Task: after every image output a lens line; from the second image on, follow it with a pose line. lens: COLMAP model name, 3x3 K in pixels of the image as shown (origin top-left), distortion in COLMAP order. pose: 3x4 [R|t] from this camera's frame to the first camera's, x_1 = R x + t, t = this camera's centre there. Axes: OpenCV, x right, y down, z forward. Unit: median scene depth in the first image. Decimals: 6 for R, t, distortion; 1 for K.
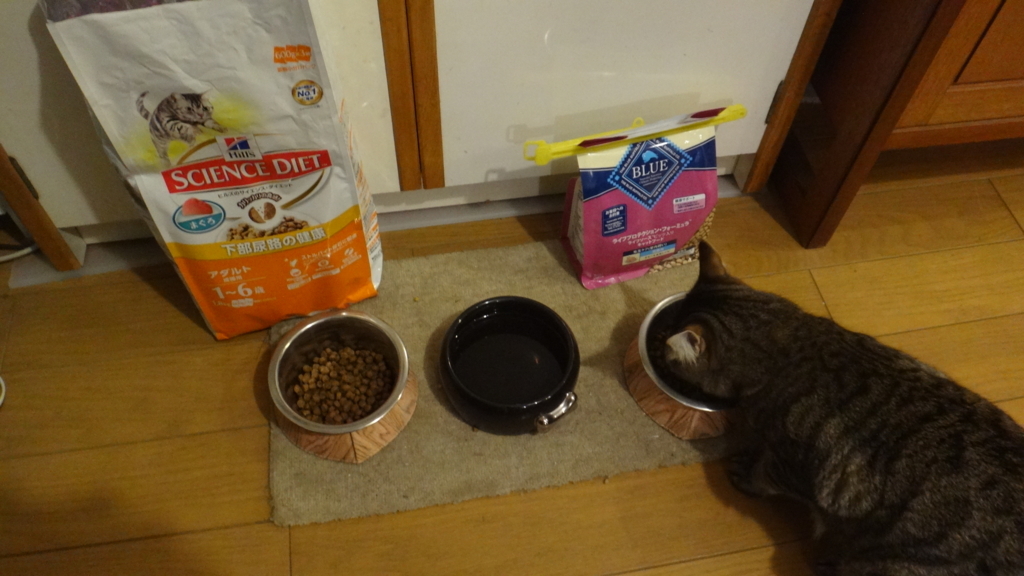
lens RADIAL K [[811.0, 0, 512.0], [0, 811.0, 288.0], [0, 0, 1]] dist [-0.023677, -0.003355]
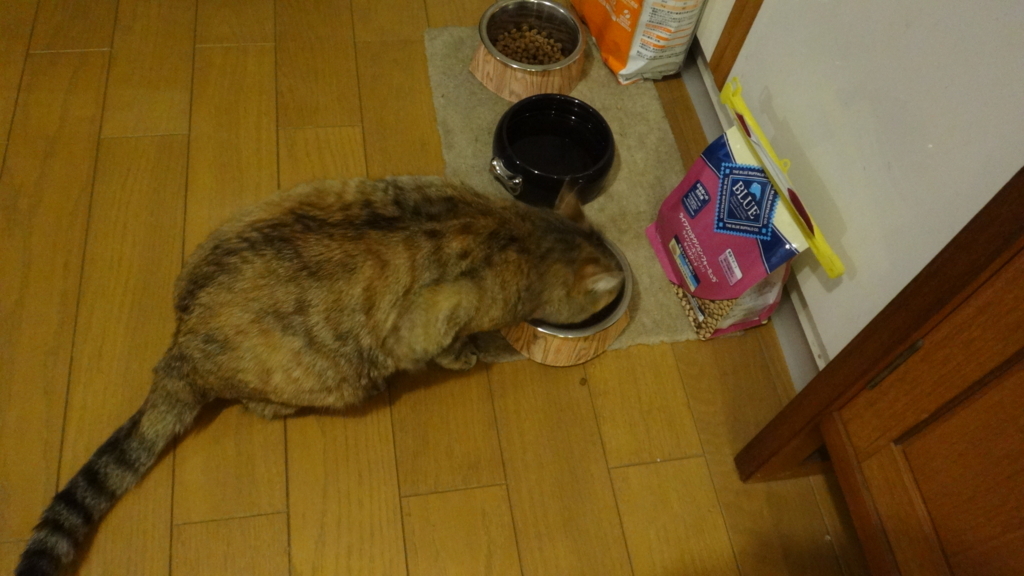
lens RADIAL K [[811.0, 0, 512.0], [0, 811.0, 288.0], [0, 0, 1]] dist [-0.023677, -0.003355]
pose [[-0.003939, 0.826084, -0.563533, 0.802318], [-0.883410, 0.261192, 0.389058, -0.250590], [0.468585, 0.499363, 0.728742, 0.235946]]
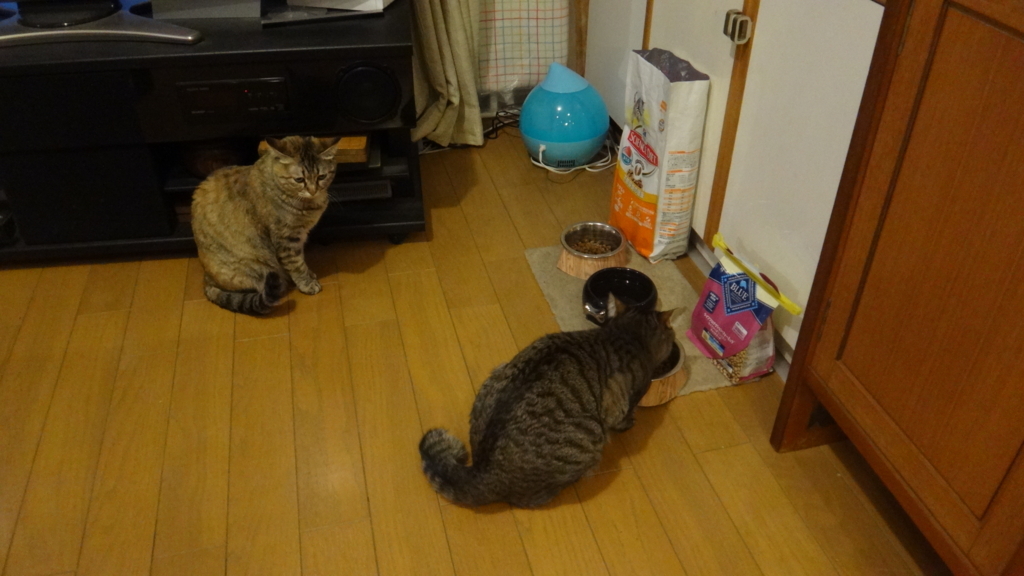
lens RADIAL K [[811.0, 0, 512.0], [0, 811.0, 288.0], [0, 0, 1]] dist [-0.023677, -0.003355]
pose [[0.069843, 0.549460, -0.832596, 1.516671], [-0.819643, 0.507344, 0.266058, -0.212451], [0.568601, 0.663849, 0.485796, -0.059969]]
